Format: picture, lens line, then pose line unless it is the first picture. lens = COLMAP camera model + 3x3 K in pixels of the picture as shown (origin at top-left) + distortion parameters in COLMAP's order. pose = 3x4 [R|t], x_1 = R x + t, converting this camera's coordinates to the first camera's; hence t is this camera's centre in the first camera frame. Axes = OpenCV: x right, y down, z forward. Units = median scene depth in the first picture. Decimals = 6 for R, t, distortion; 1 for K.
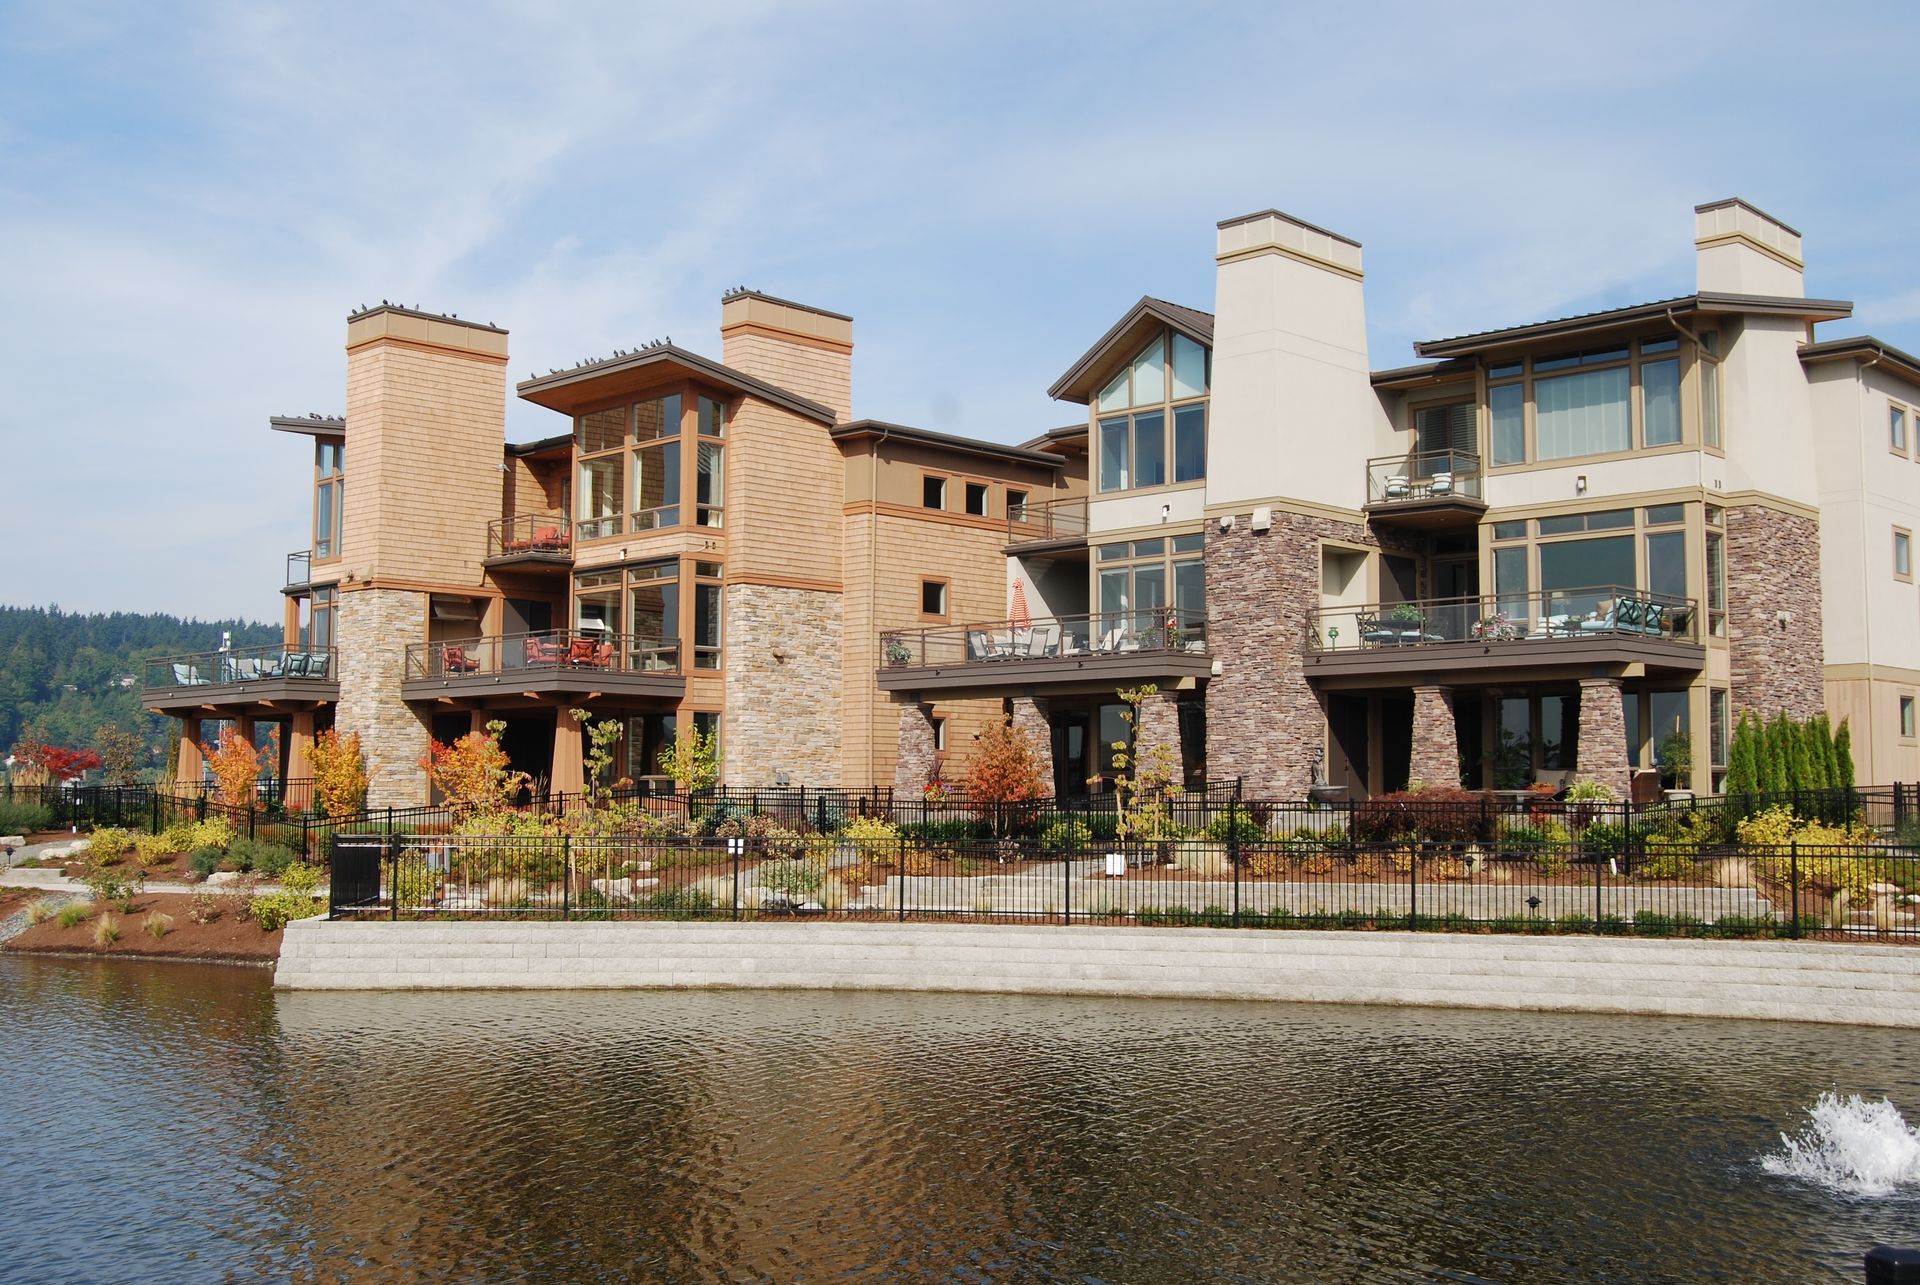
lens RADIAL K [[2006.8, 0, 982.2], [0, 2006.8, 641.0], [0, 0, 1]] dist [-0.070871, 0.030159]
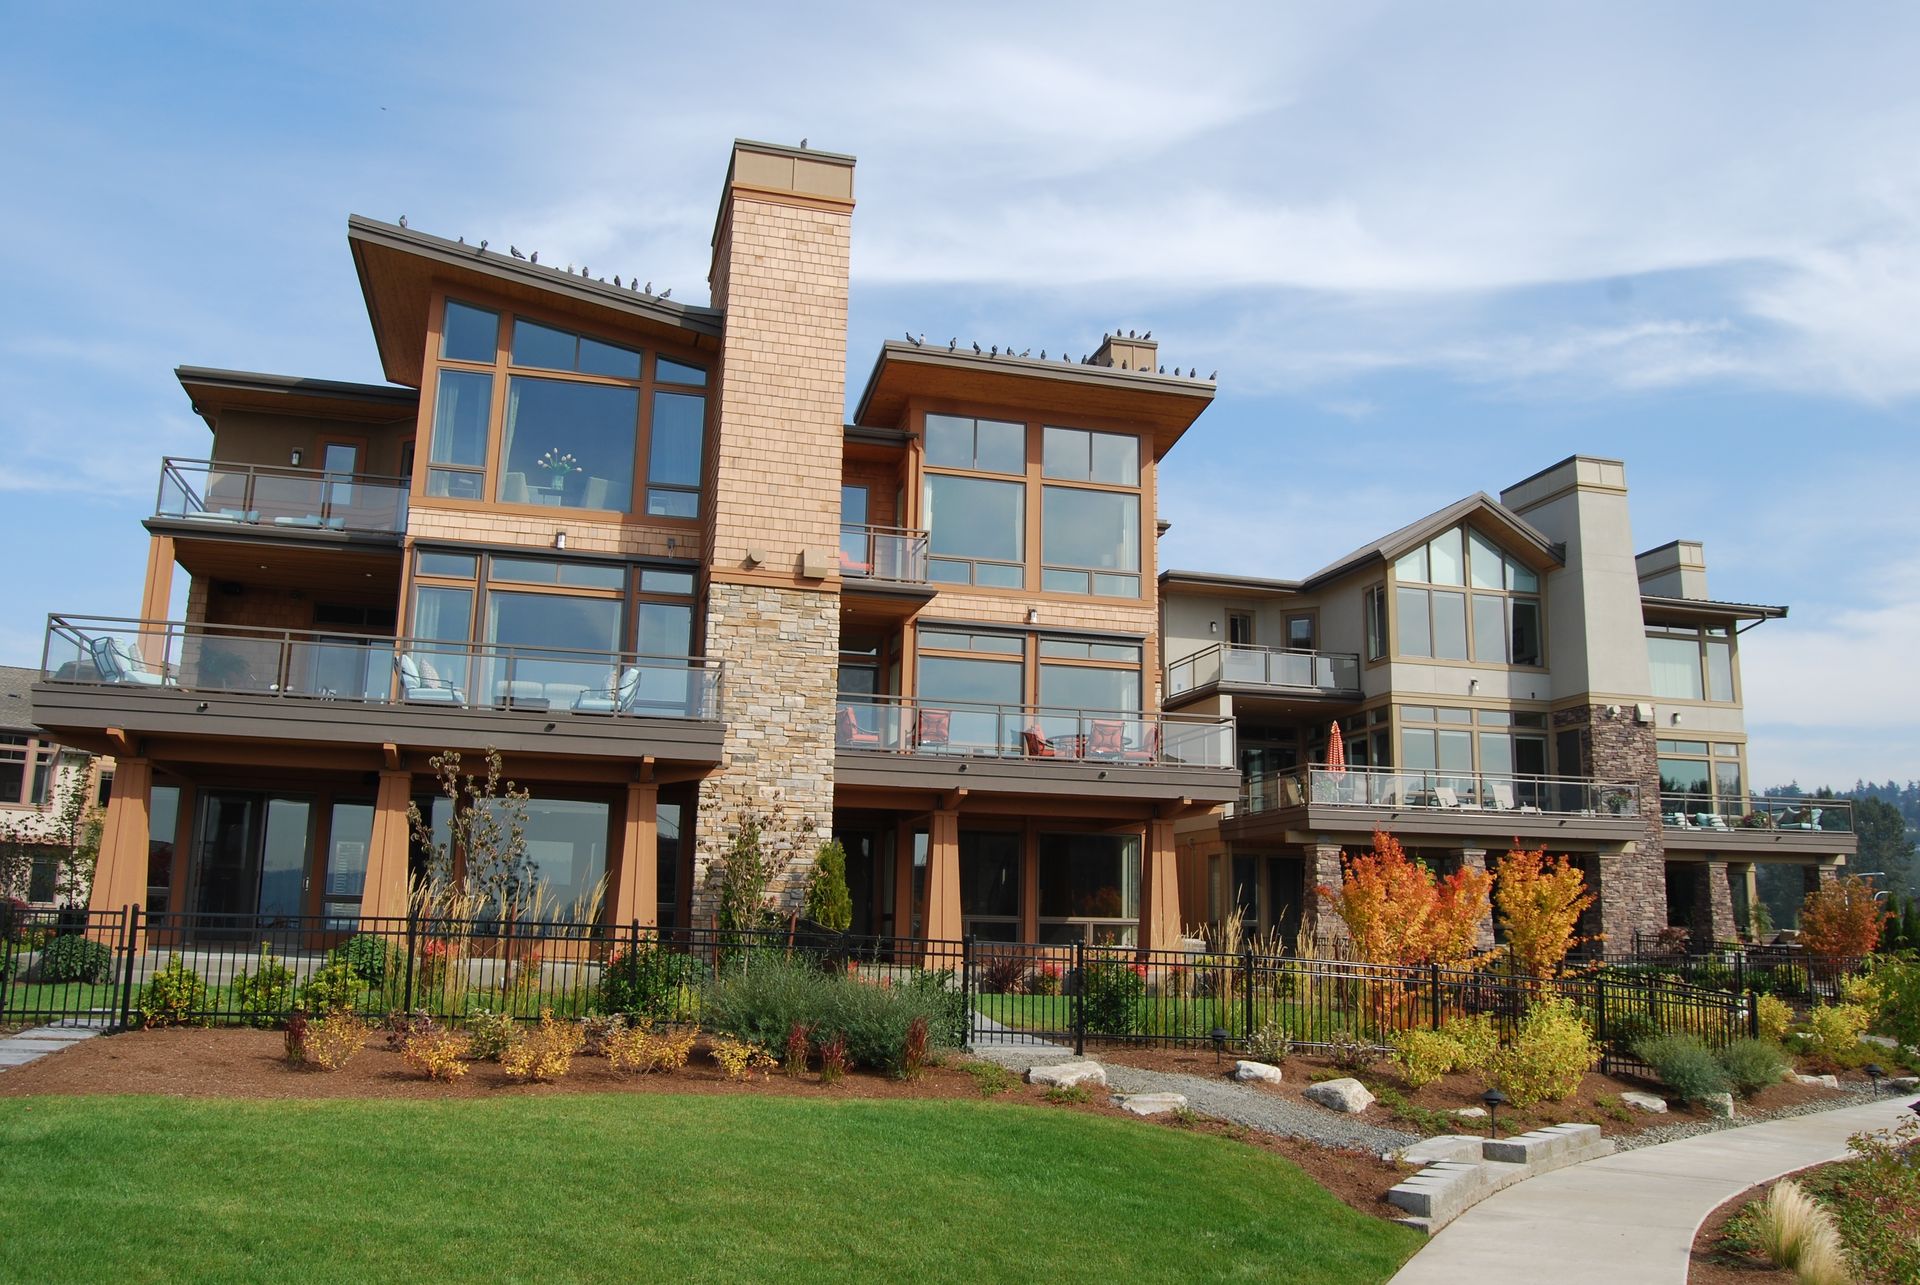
lens RADIAL K [[1501.5, 0, 987.3], [0, 1501.5, 635.8], [0, 0, 1]] dist [-0.090360, 0.007922]
pose [[0.497334, 0.177840, 0.849136, -0.796407], [-0.085154, 0.984045, -0.156221, 0.063395], [-0.863370, 0.005387, 0.504542, 0.881304]]
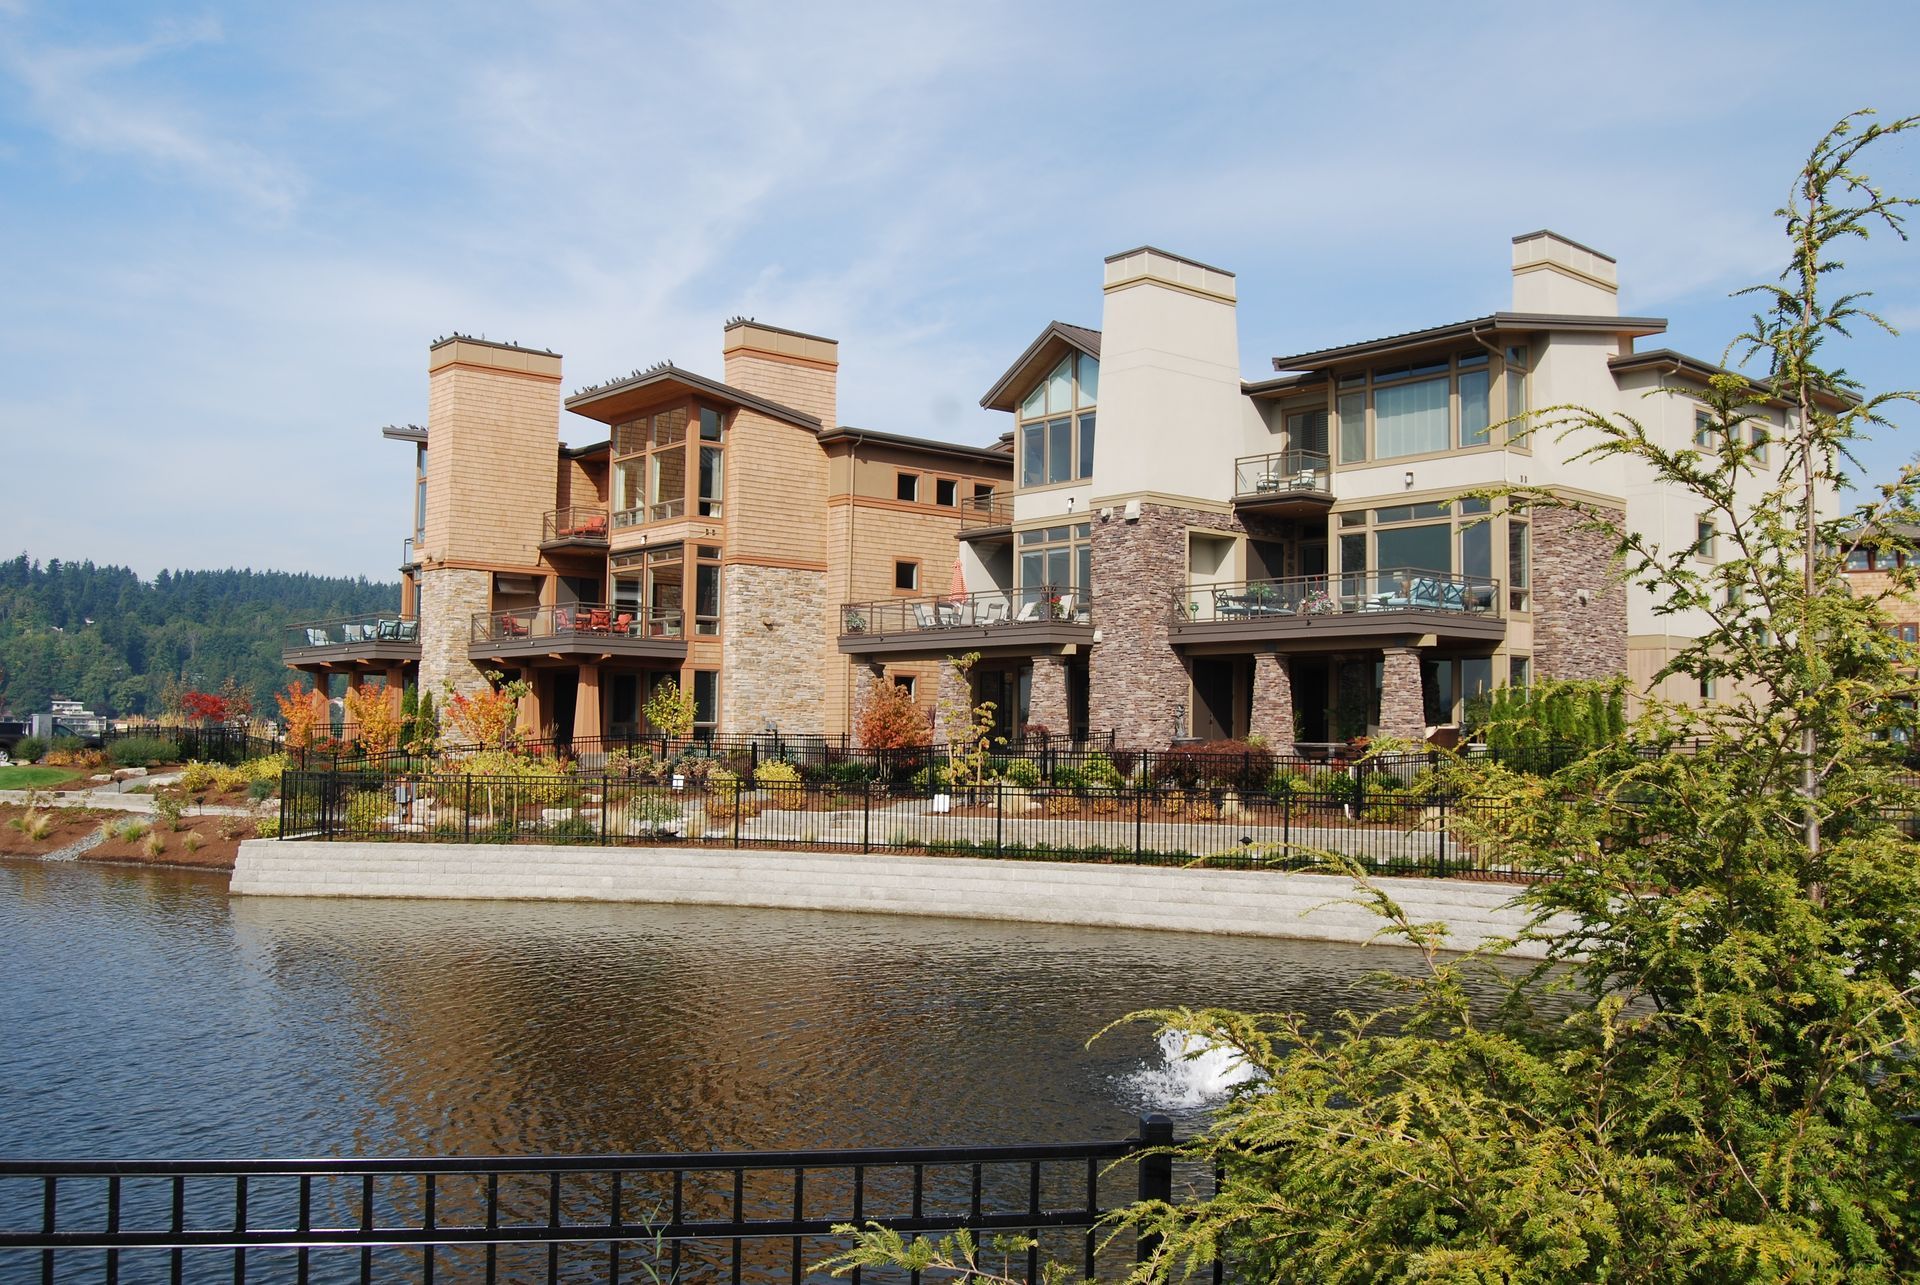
lens RADIAL K [[1689.1, 0, 981.9], [0, 1689.1, 638.8], [0, 0, 1]] dist [-0.082019, 0.024444]
pose [[0.996306, 0.003673, -0.085792, 0.134445], [-0.002007, 0.999808, 0.019494, -0.004361], [0.085848, -0.019250, 0.996122, 0.003472]]
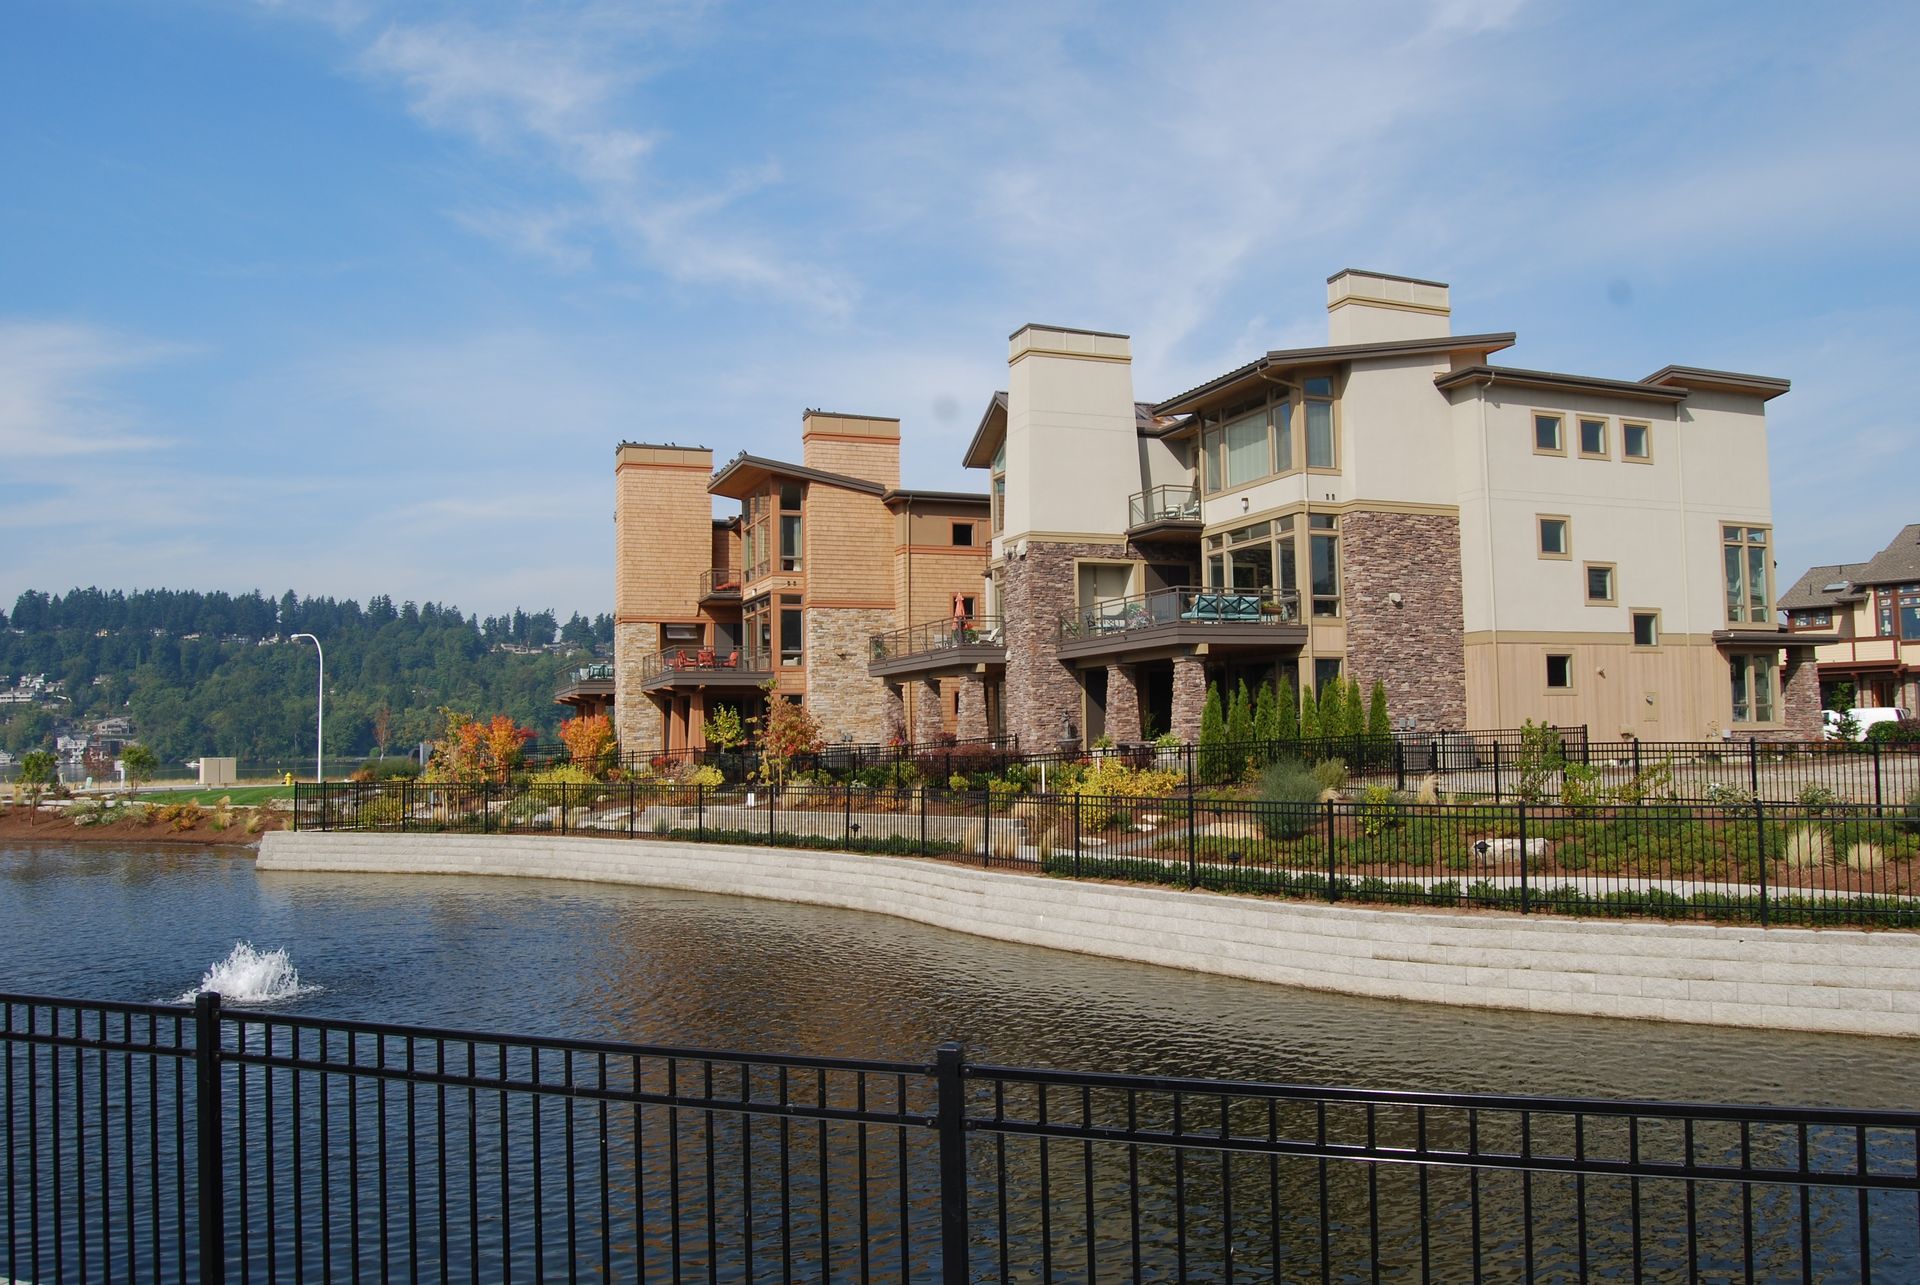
lens RADIAL K [[1494.2, 0, 980.8], [0, 1494.2, 624.8], [0, 0, 1]] dist [-0.094247, 0.036695]
pose [[0.914876, -0.049809, -0.400650, 0.518943], [0.051316, 0.998658, -0.006977, -0.001812], [0.400460, -0.014177, 0.916205, 0.035961]]
